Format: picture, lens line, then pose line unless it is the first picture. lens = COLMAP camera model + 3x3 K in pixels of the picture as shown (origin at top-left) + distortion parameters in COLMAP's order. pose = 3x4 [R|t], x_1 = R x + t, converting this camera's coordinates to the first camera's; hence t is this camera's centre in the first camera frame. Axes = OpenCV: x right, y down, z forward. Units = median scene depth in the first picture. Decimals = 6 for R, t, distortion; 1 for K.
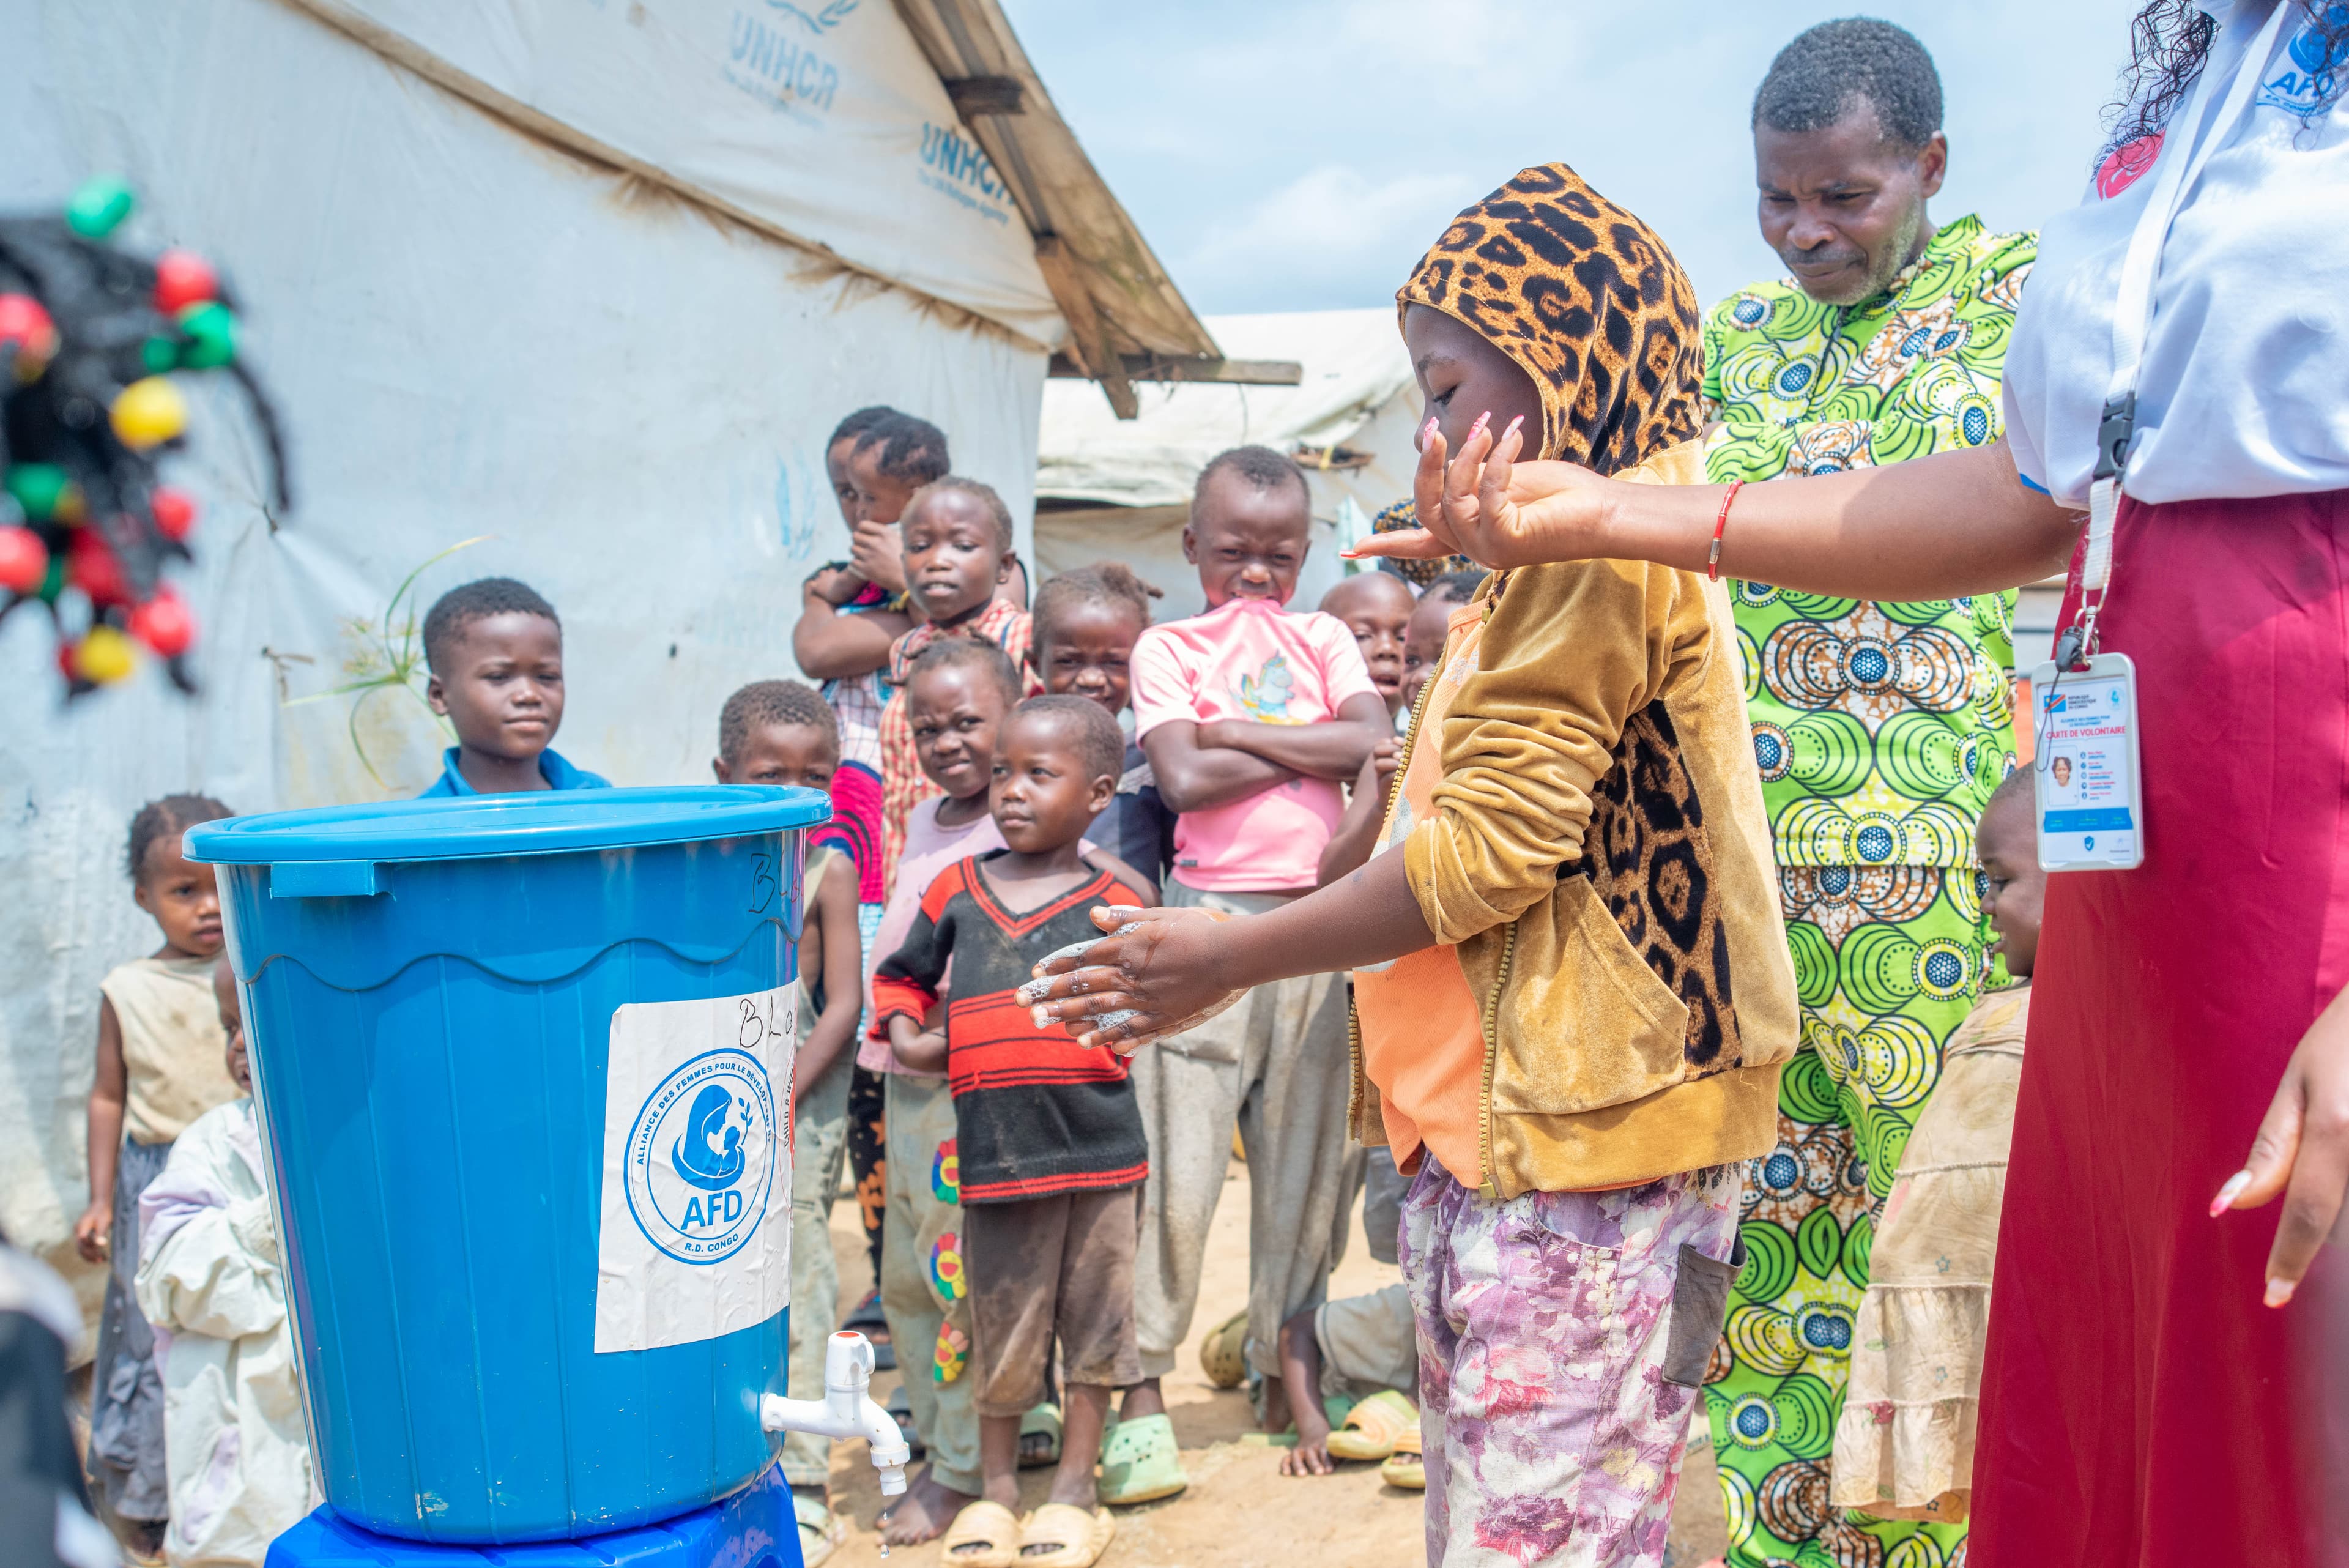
lens RADIAL K [[2843.5, 0, 1186.0], [0, 2843.5, 790.1], [0, 0, 1]] dist [-0.045209, -0.008886]
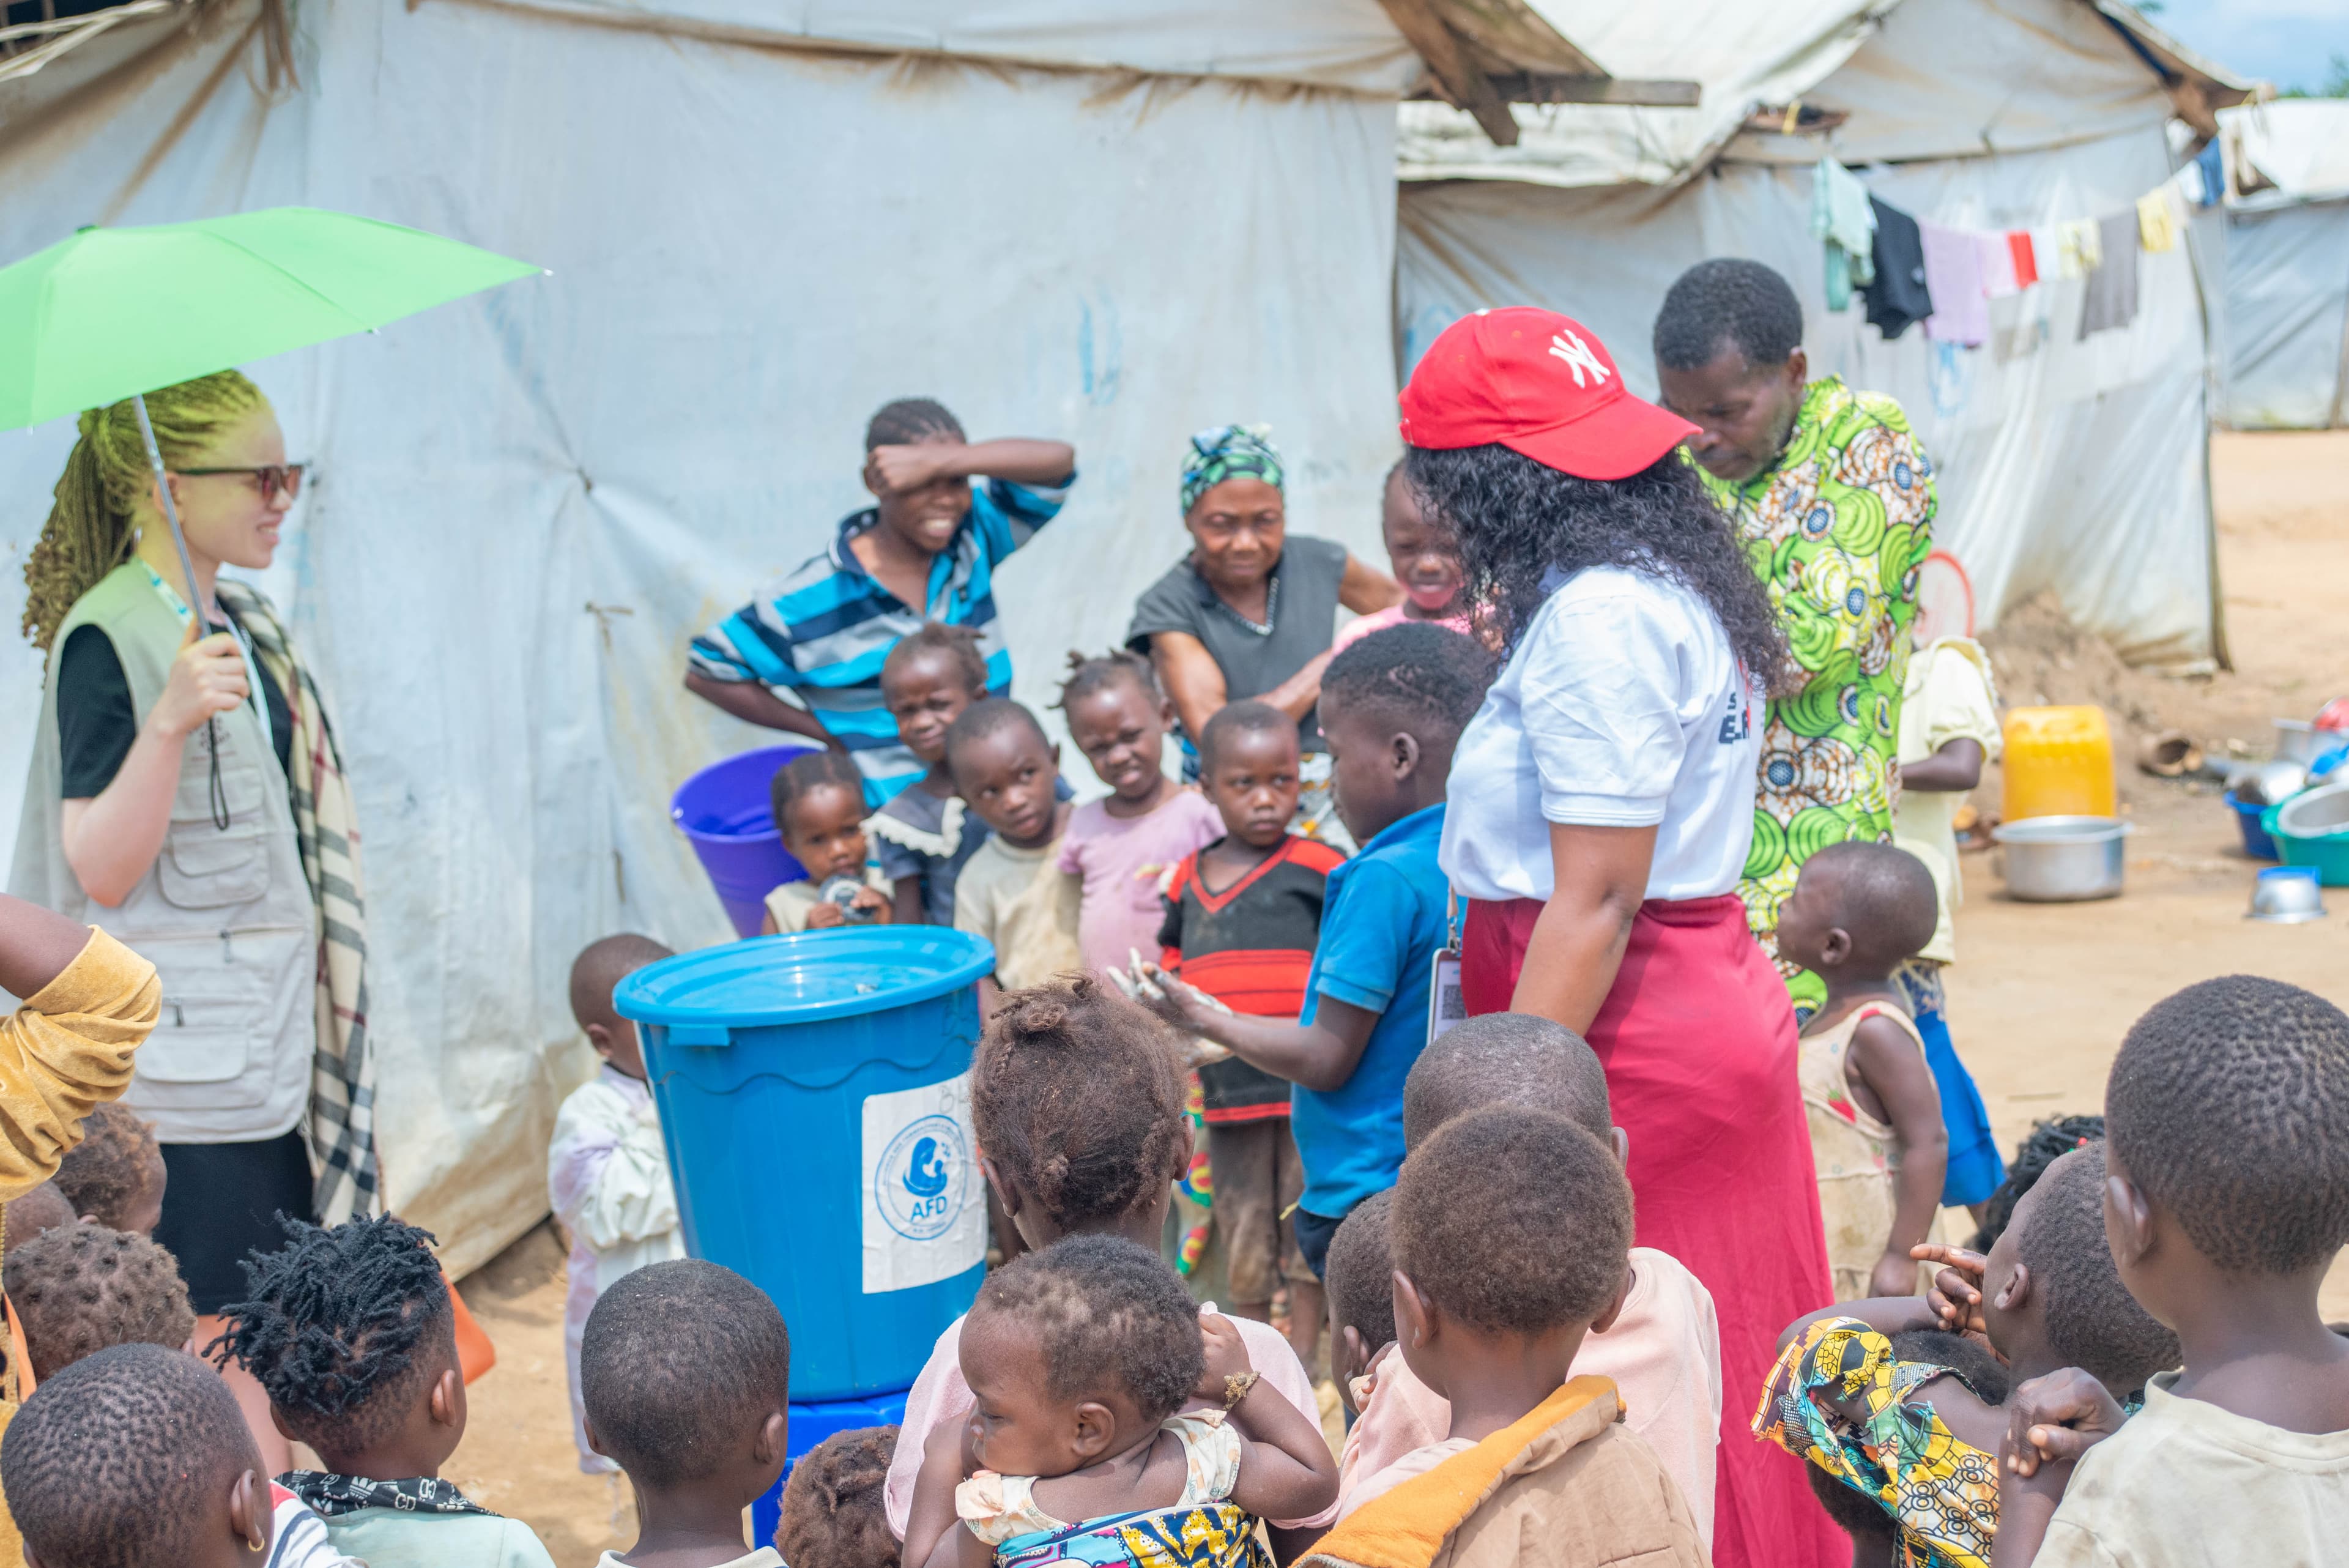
lens RADIAL K [[4883.0, 0, 1235.3], [0, 4883.0, 752.9], [0, 0, 1]] dist [-0.018486, 0.224034]
pose [[0.986493, -0.026799, -0.161598, 0.211360], [0.045516, 0.992522, 0.113263, -0.190699], [0.157355, -0.119088, 0.980335, -0.773109]]
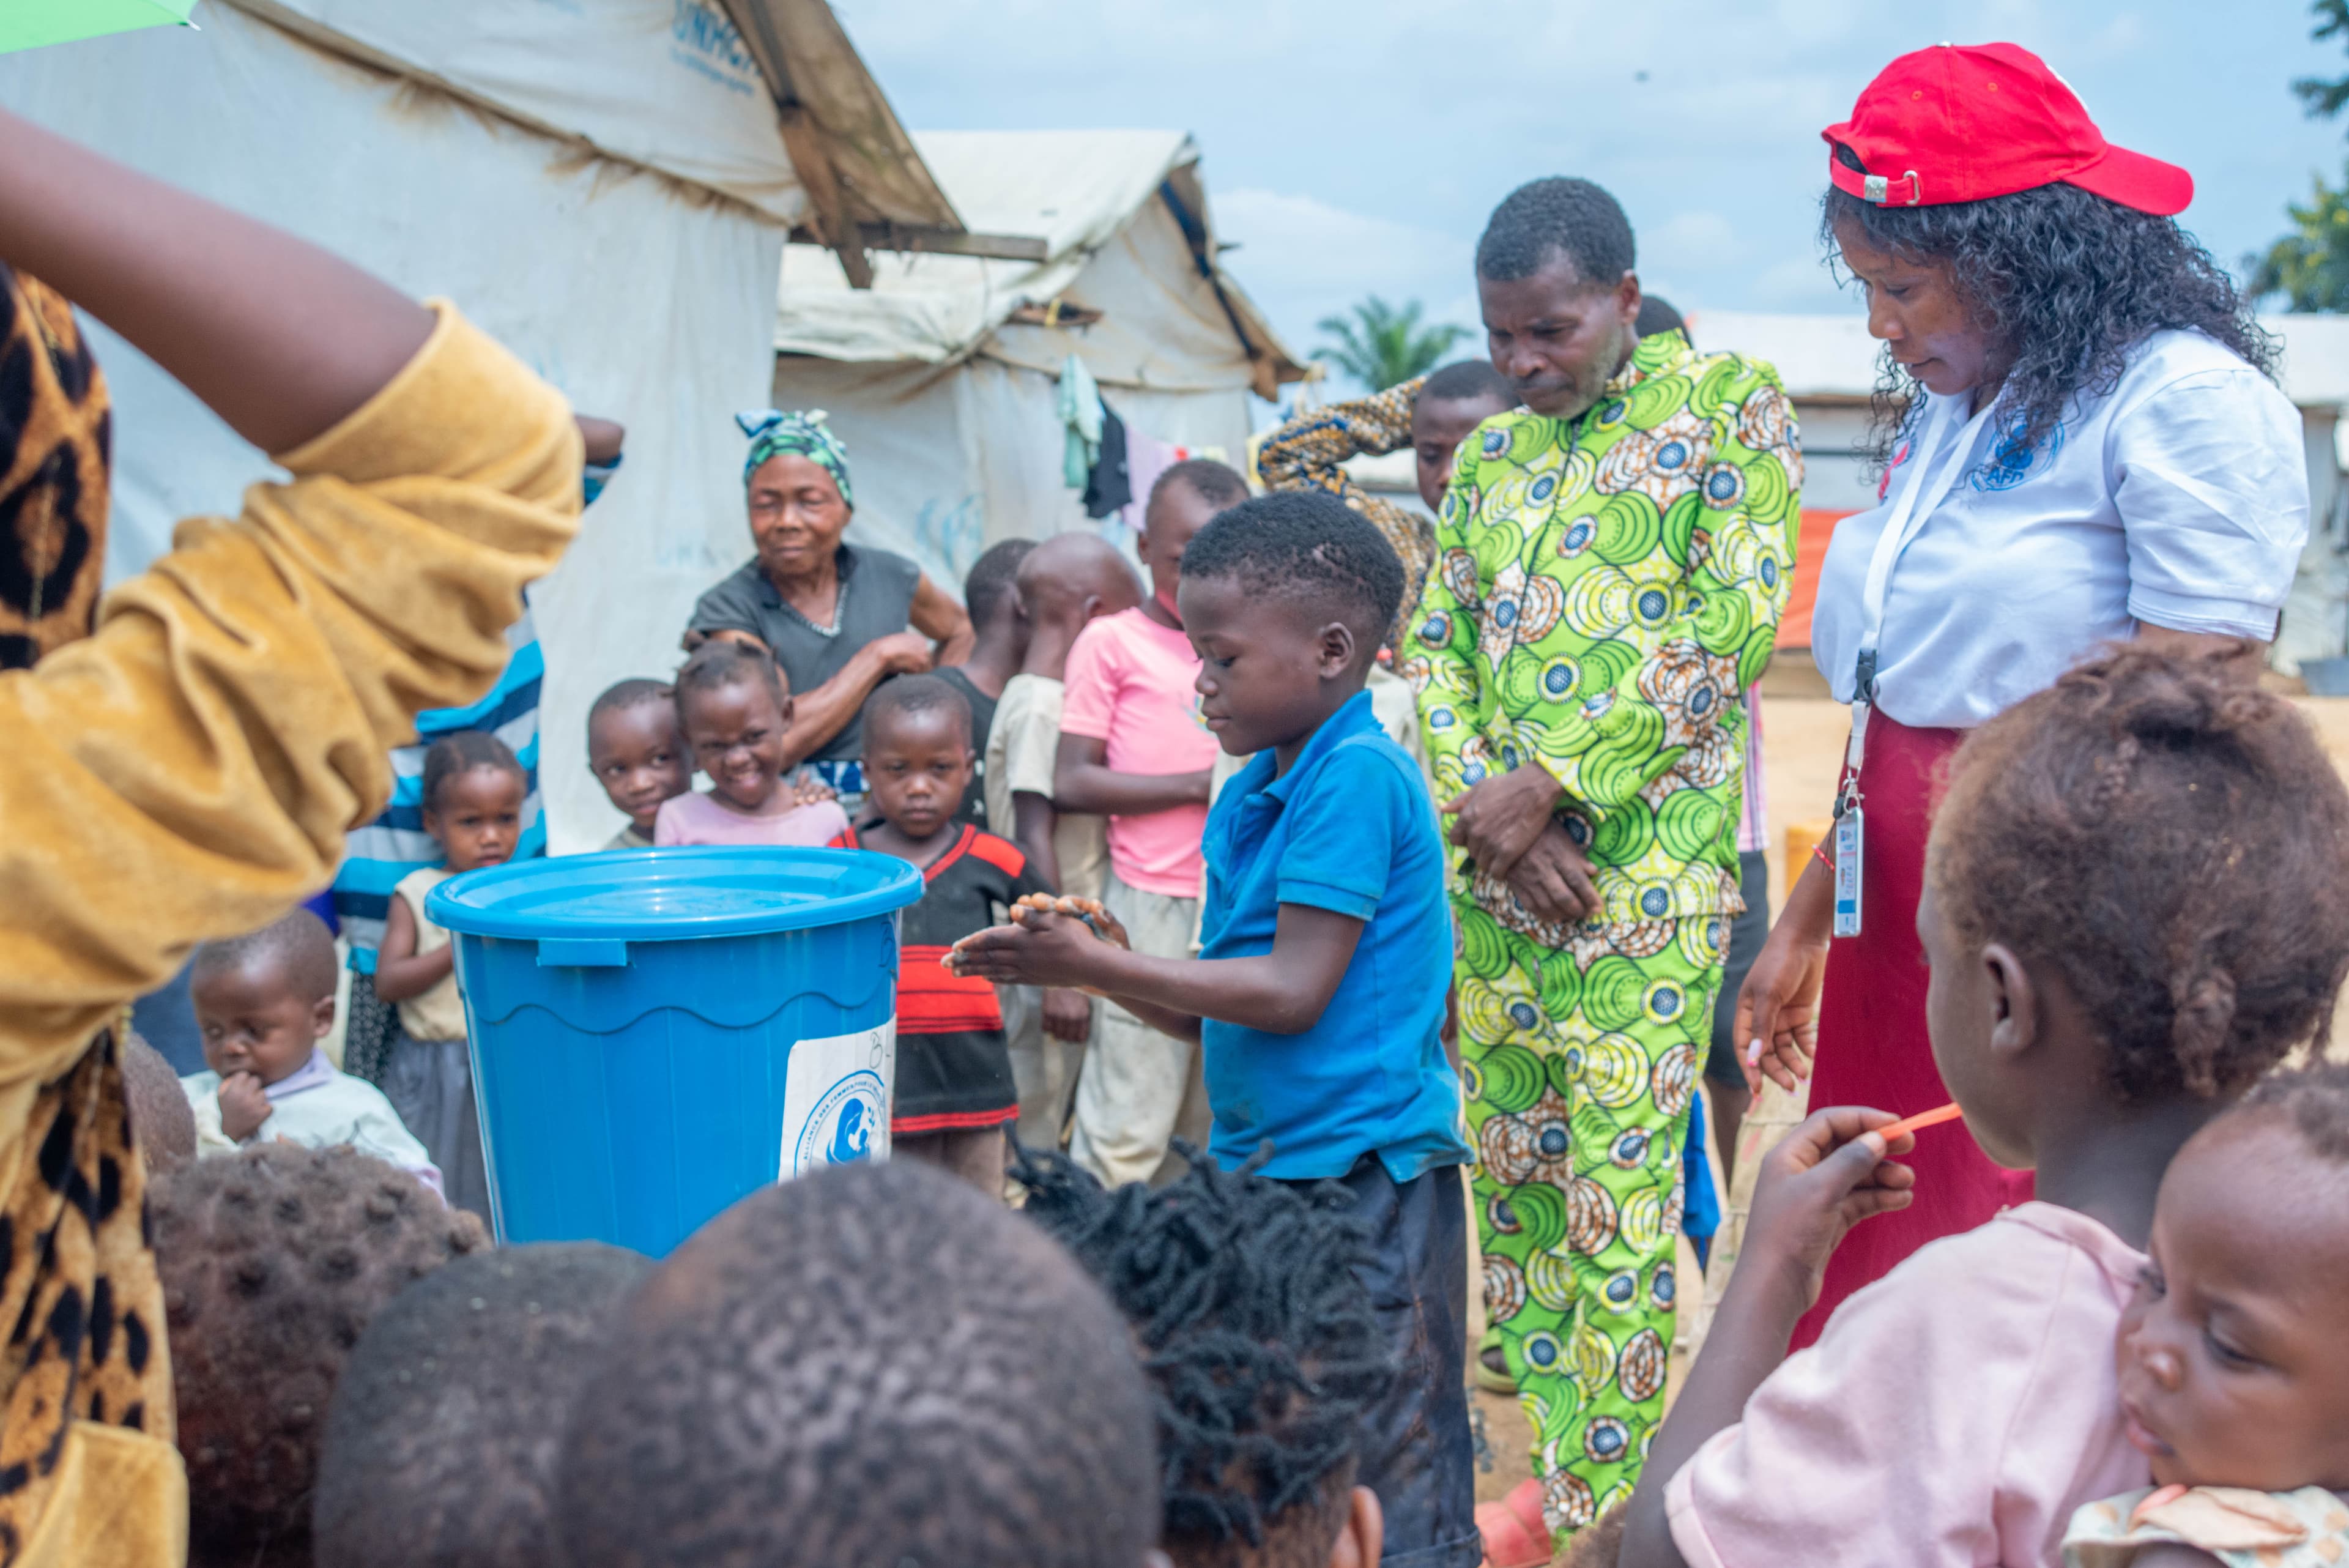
lens RADIAL K [[3414.5, 0, 1185.0], [0, 3414.5, 777.0], [0, 0, 1]] dist [-0.030046, -0.054328]
pose [[0.991930, 0.005099, 0.126685, -0.091049], [-0.012680, 0.998171, 0.059110, -0.058846], [-0.126152, -0.060240, 0.990180, -0.240611]]
